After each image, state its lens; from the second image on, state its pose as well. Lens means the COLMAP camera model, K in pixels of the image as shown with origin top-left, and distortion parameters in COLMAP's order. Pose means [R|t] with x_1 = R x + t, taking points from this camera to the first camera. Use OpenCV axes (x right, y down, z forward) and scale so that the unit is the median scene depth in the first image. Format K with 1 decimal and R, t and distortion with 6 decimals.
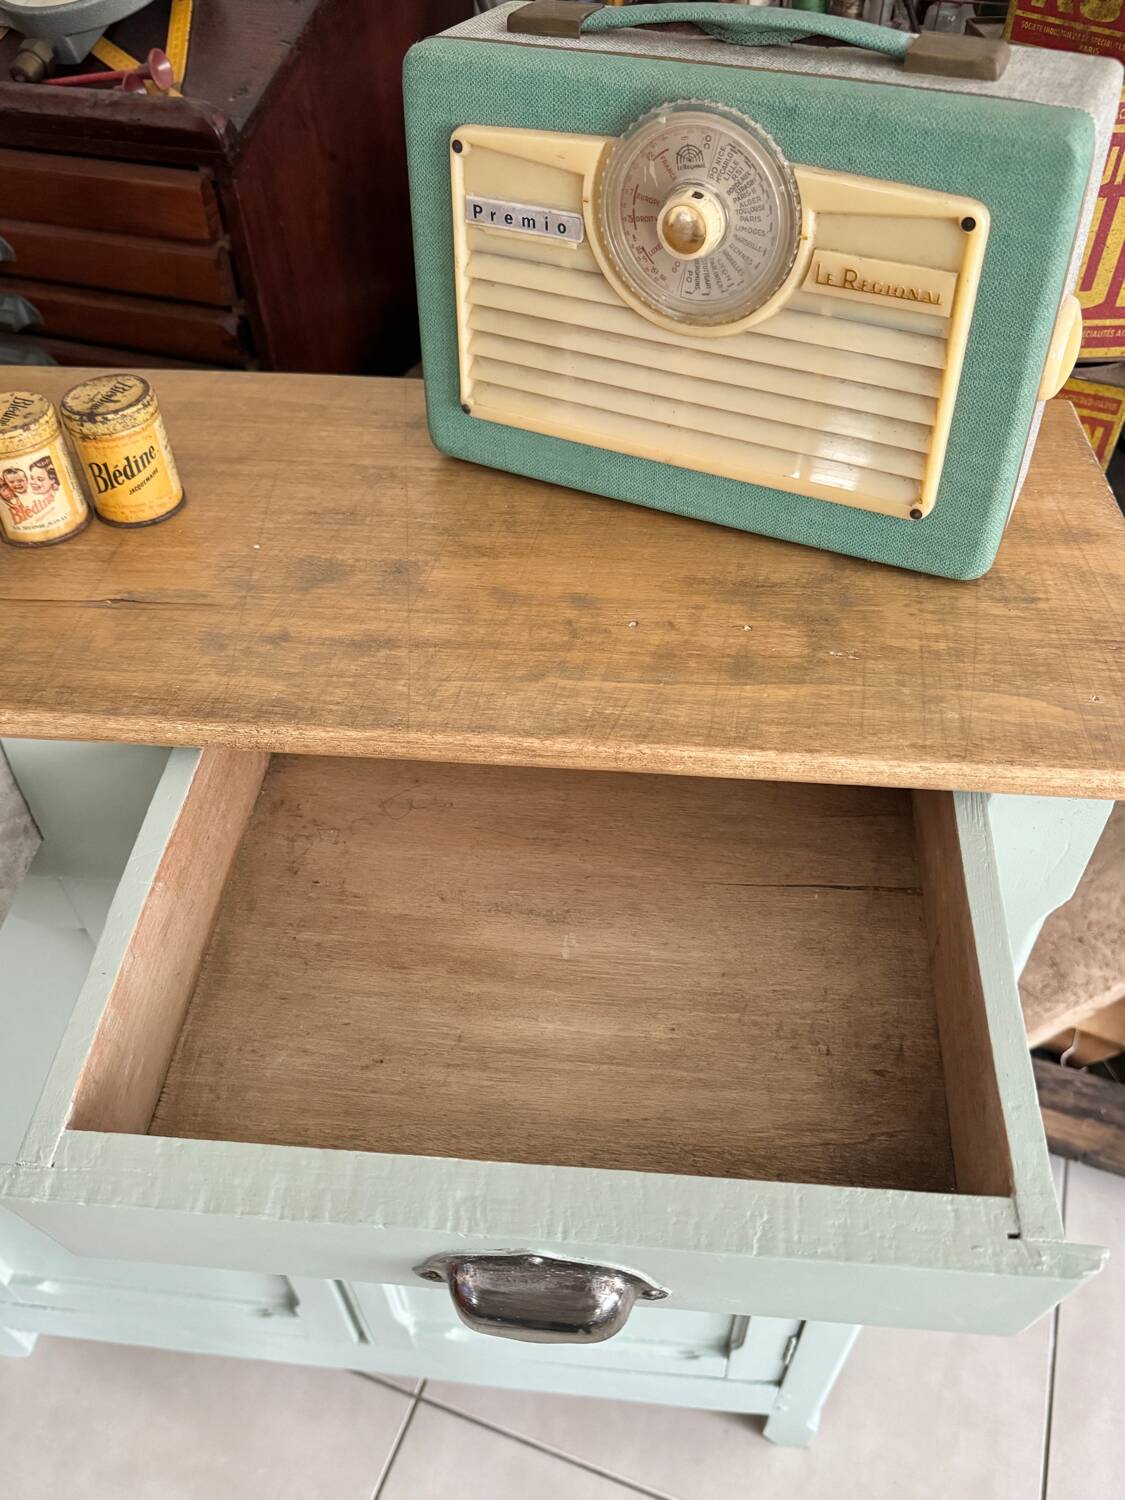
lens RADIAL K [[1135.7, 0, 567.4], [0, 1135.7, 756.2], [0, 0, 1]] dist [0.044594, -0.073043]
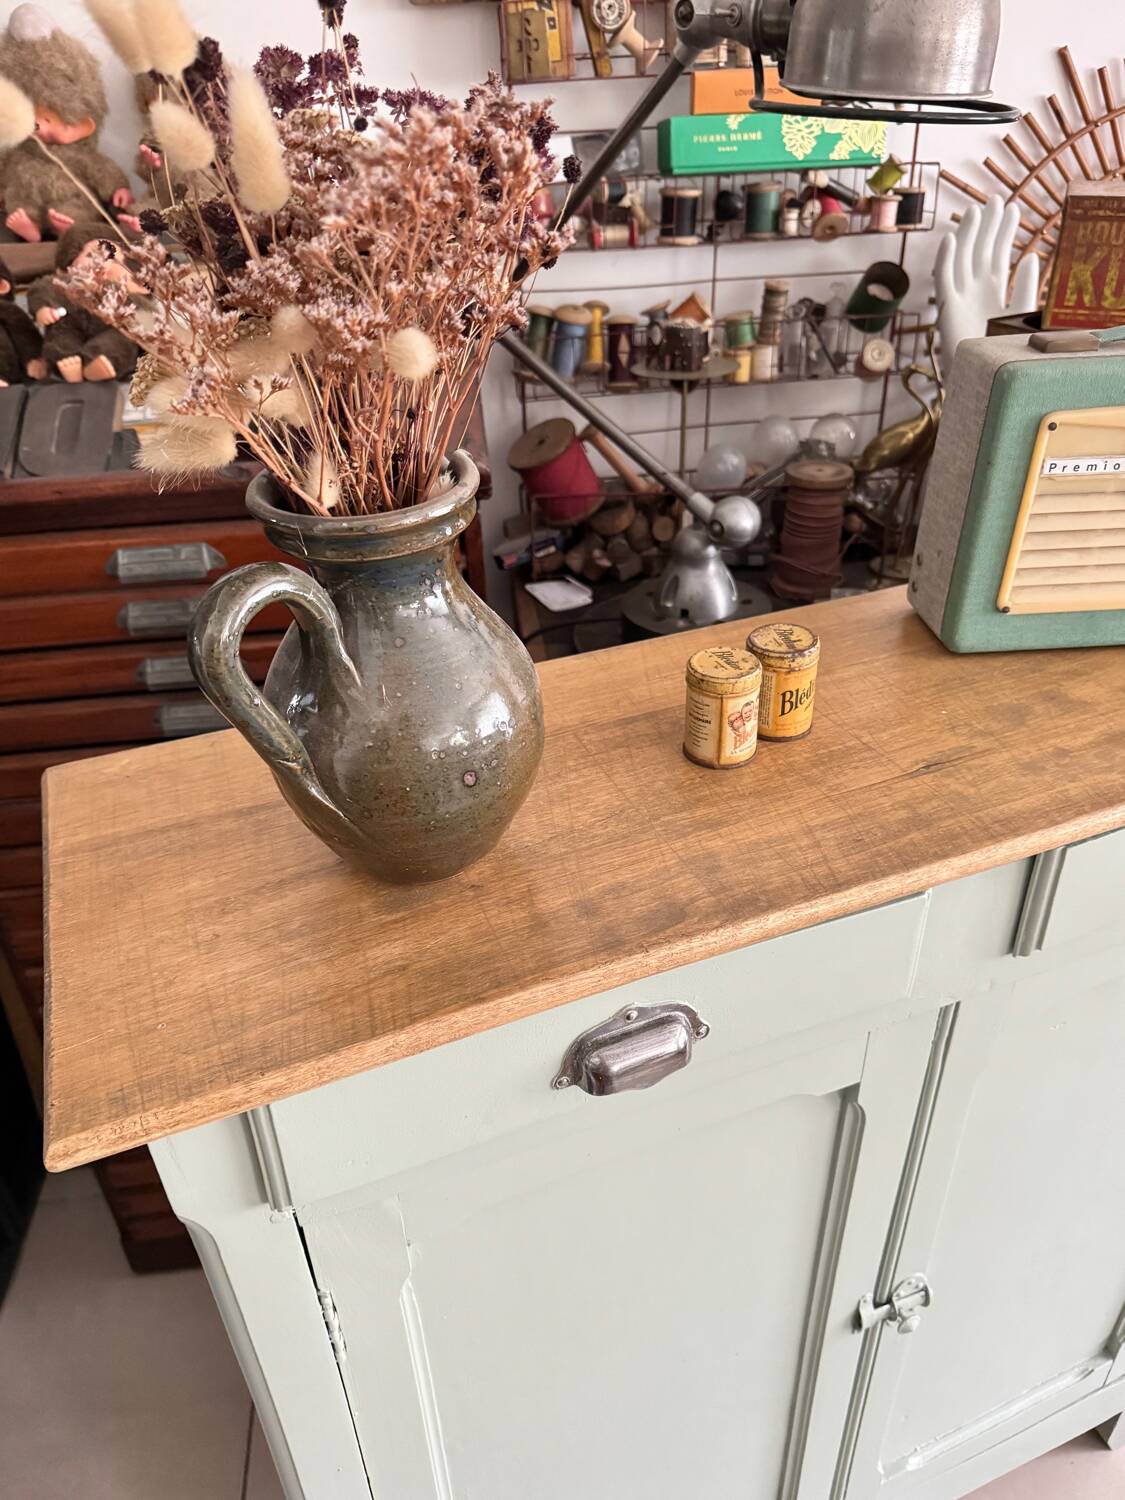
lens RADIAL K [[1079.8, 0, 573.6], [0, 1079.8, 749.6], [0, 0, 1]] dist [-0.013213, 0.004314]
pose [[0.880630, -0.265391, 0.392502, -1.198971], [0.346226, 0.925966, -0.150711, -0.122378], [-0.323446, 0.268615, 0.907319, 0.033026]]
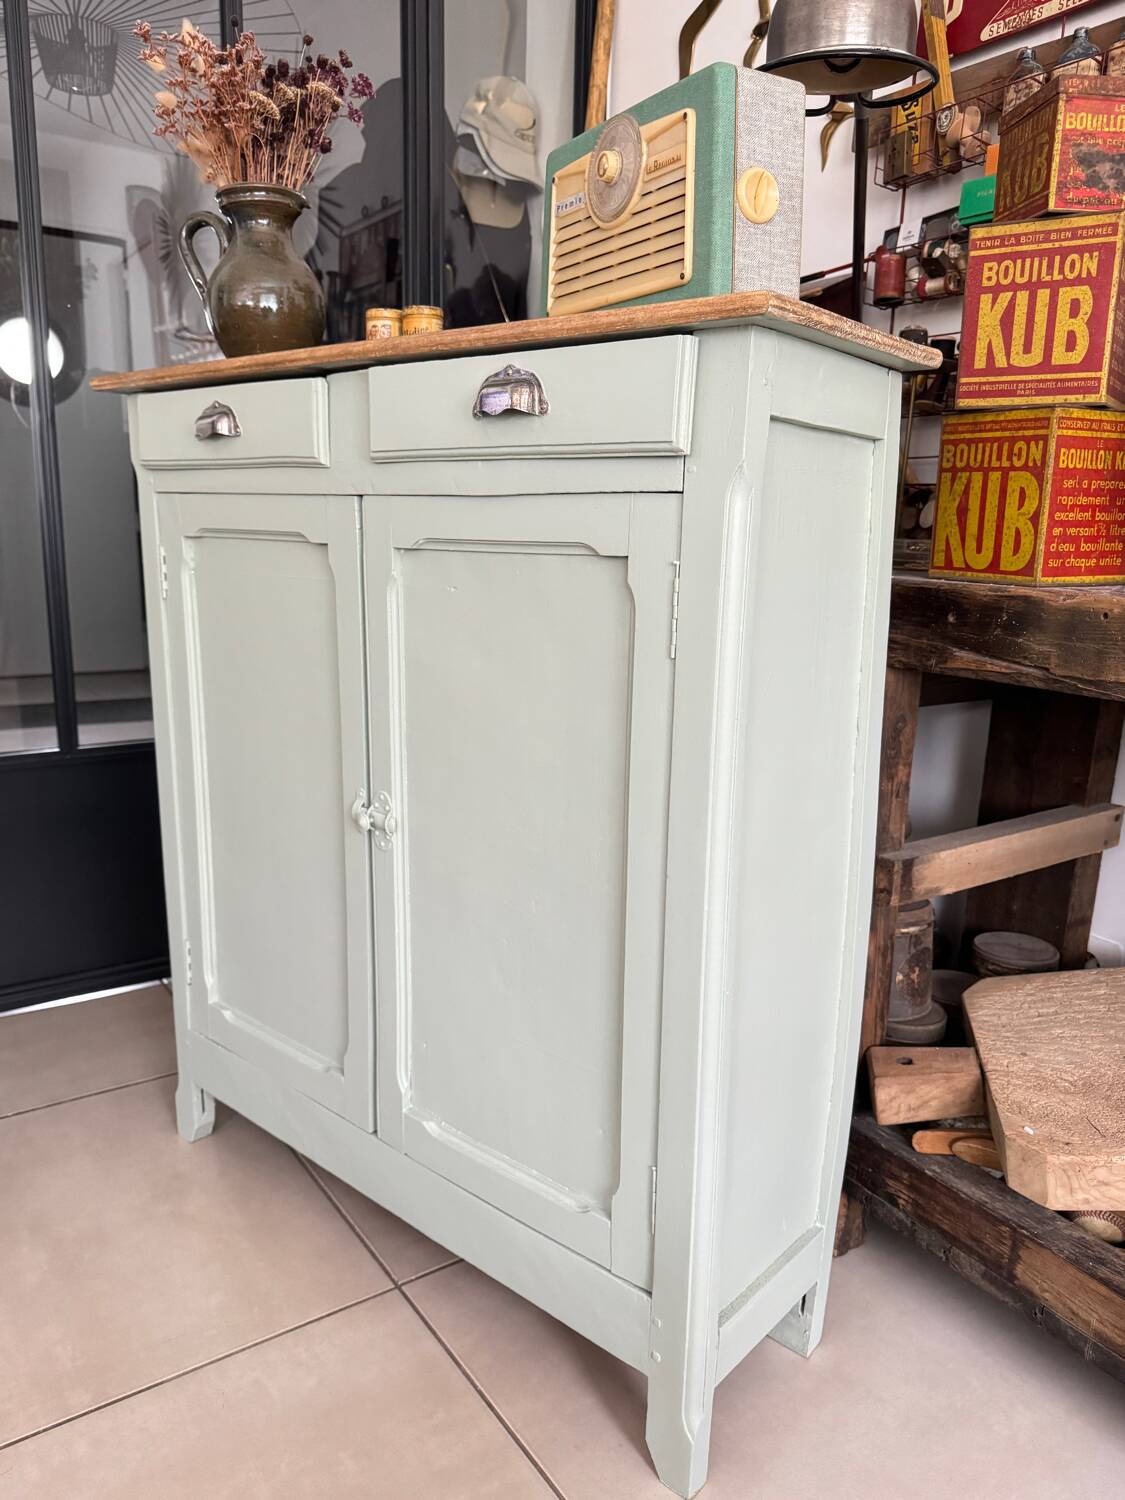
lens RADIAL K [[1087.7, 0, 555.6], [0, 1087.7, 742.3], [0, 0, 1]] dist [0.024110, -0.030698]
pose [[0.814670, 0.155498, -0.558689, 1.149946], [-0.435560, 0.800117, -0.412432, 1.197922], [0.382884, 0.579338, 0.719560, 0.031713]]
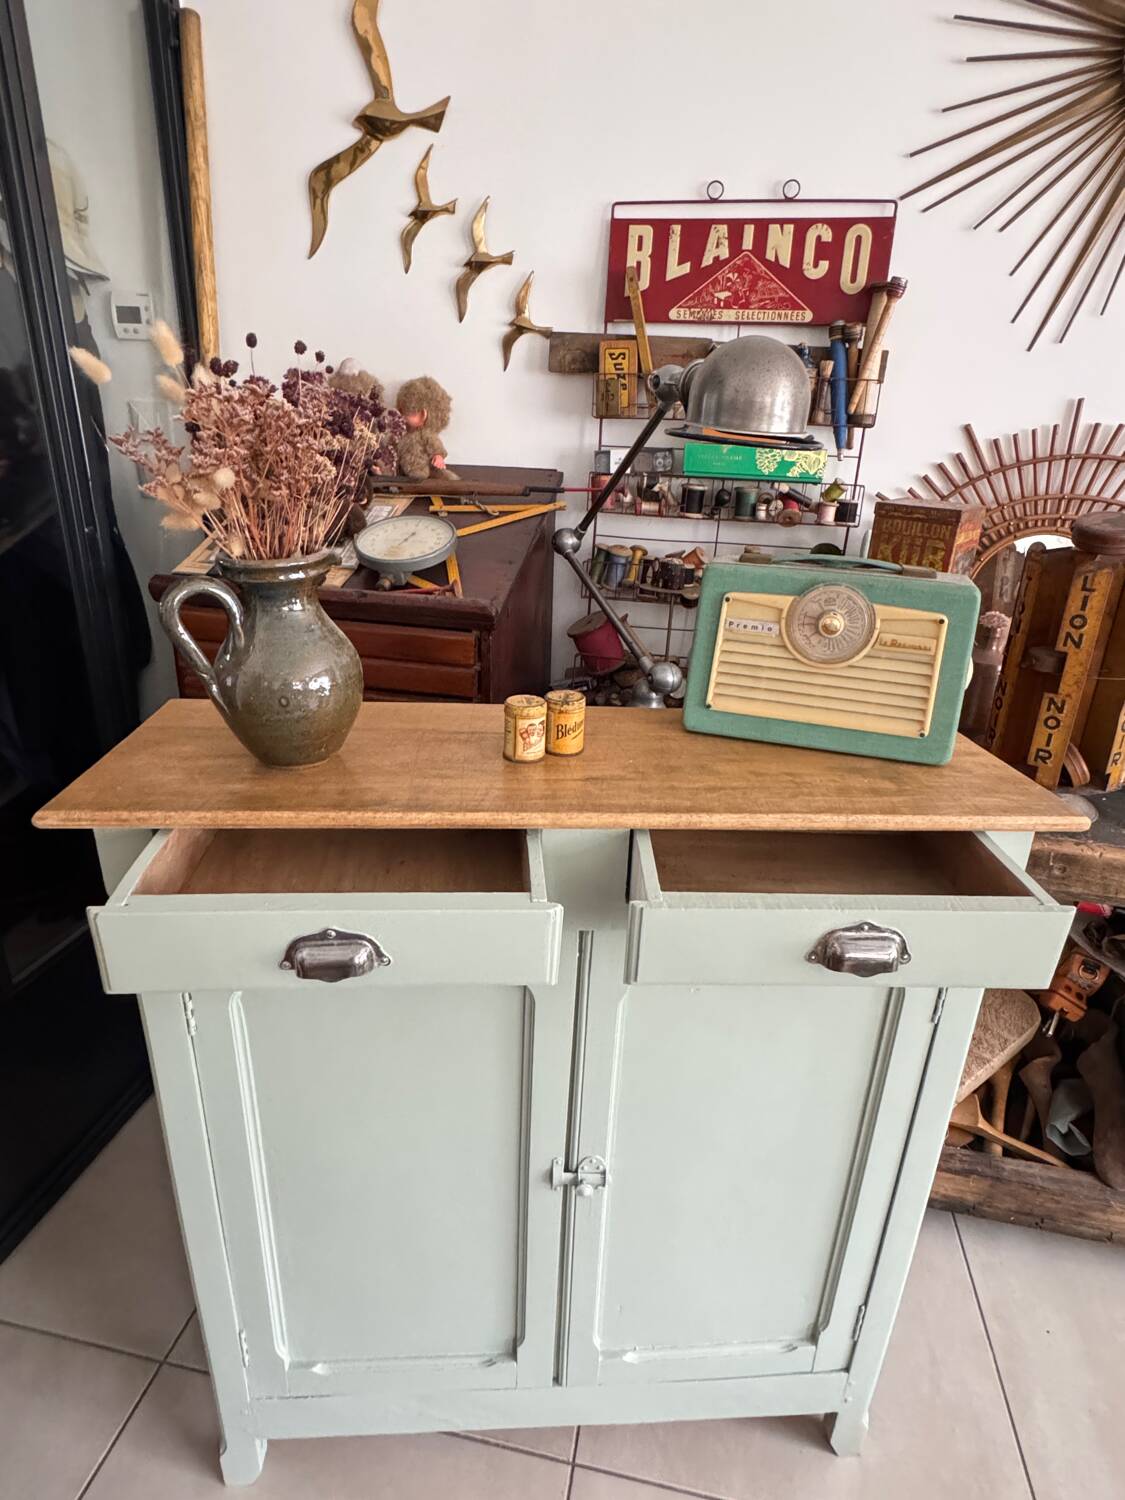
lens RADIAL K [[826.2, 0, 565.3], [0, 826.2, 740.1], [0, 0, 1]] dist [-0.006568, 0.003731]
pose [[0.983793, -0.005586, 0.179221, -0.712730], [0.077026, 0.915760, -0.394272, 0.406809], [-0.161921, 0.401687, 0.901349, -0.427346]]
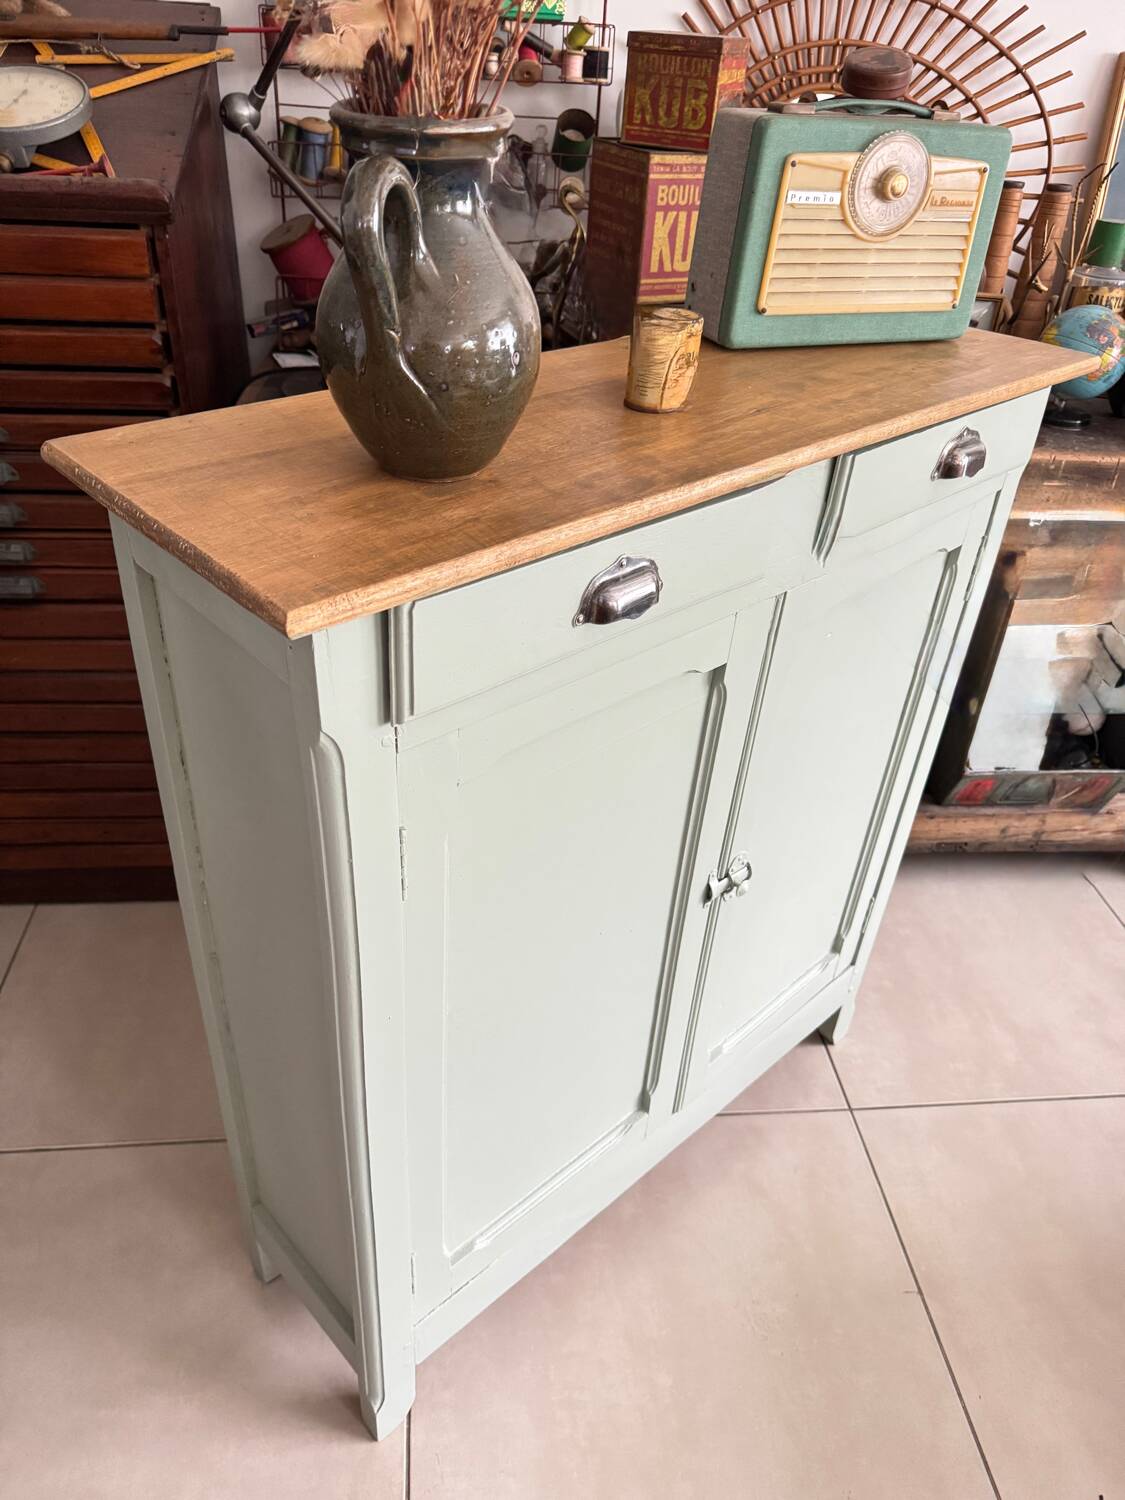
lens RADIAL K [[1087.7, 0, 570.8], [0, 1087.7, 747.3], [0, 0, 1]] dist [0.024110, -0.030698]
pose [[0.891577, -0.192986, 0.409690, -0.911317], [0.264179, 0.956419, -0.124388, 0.807409], [-0.367830, 0.219133, 0.903704, -0.629221]]
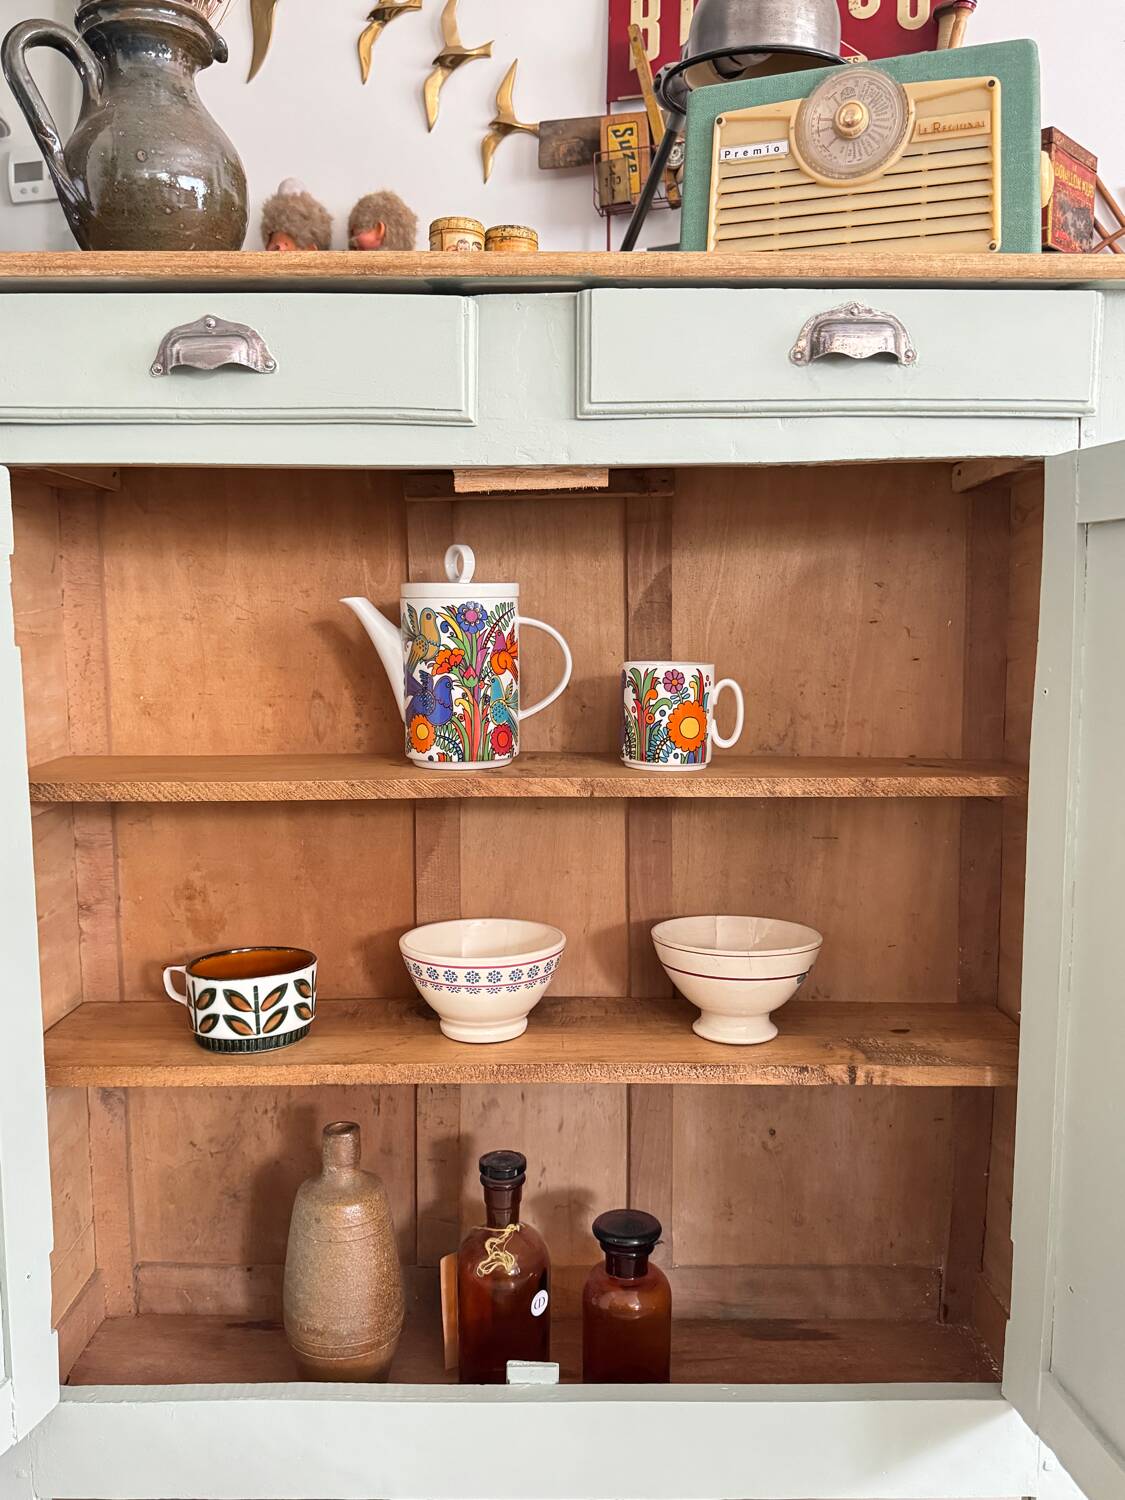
lens RADIAL K [[1249.7, 0, 563.2], [0, 1249.7, 755.8], [0, 0, 1]] dist [-0.011751, -0.005799]
pose [[0.993869, 0.007098, 0.110340, -0.540429], [0.064245, 0.775121, -0.628538, 1.497474], [-0.089988, 0.631773, 0.769912, 0.059770]]
